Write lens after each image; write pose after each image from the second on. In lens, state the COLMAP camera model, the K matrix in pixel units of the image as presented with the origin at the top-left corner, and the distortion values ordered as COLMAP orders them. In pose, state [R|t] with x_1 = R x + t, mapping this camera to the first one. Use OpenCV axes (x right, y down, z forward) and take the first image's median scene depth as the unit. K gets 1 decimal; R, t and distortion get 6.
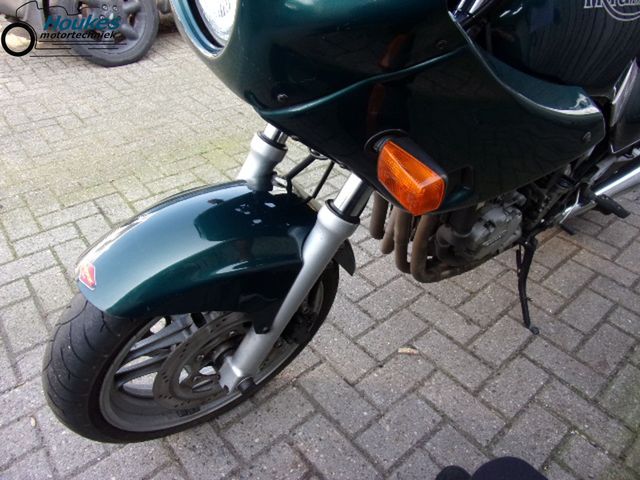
lens RADIAL K [[451.0, 0, 320.0], [0, 451.0, 240.0], [0, 0, 1]] dist [-0.066179, 0.036232]
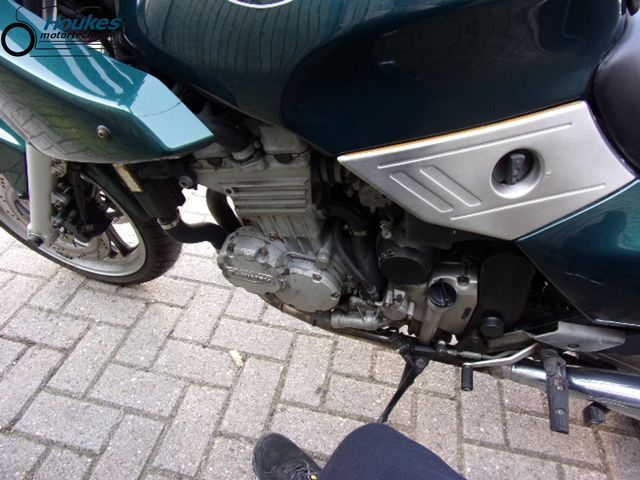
lens RADIAL K [[451.0, 0, 320.0], [0, 451.0, 240.0], [0, 0, 1]] dist [-0.066179, 0.036232]
pose [[0.619350, 0.505156, -0.601018, 0.803006], [-0.503624, 0.842891, 0.189466, -0.235371], [0.602302, 0.185341, 0.776454, 0.380857]]
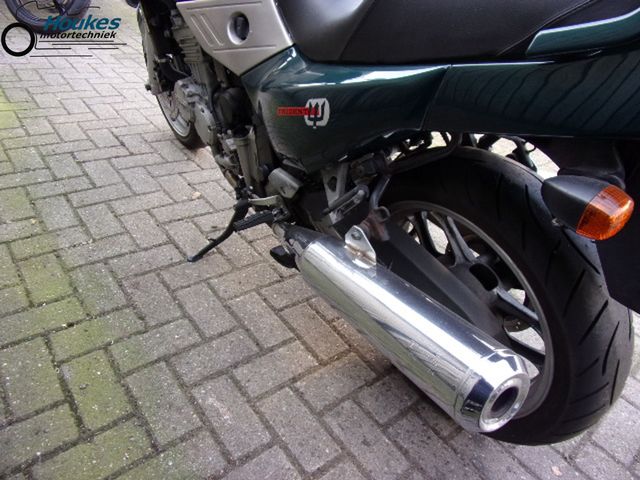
lens RADIAL K [[451.0, 0, 320.0], [0, 451.0, 240.0], [0, 0, 1]] dist [-0.066179, 0.036232]
pose [[-0.015304, 0.542170, -0.840130, 1.558883], [-0.714778, 0.581610, 0.388358, -0.524522], [0.699183, 0.606450, 0.378630, 0.905996]]
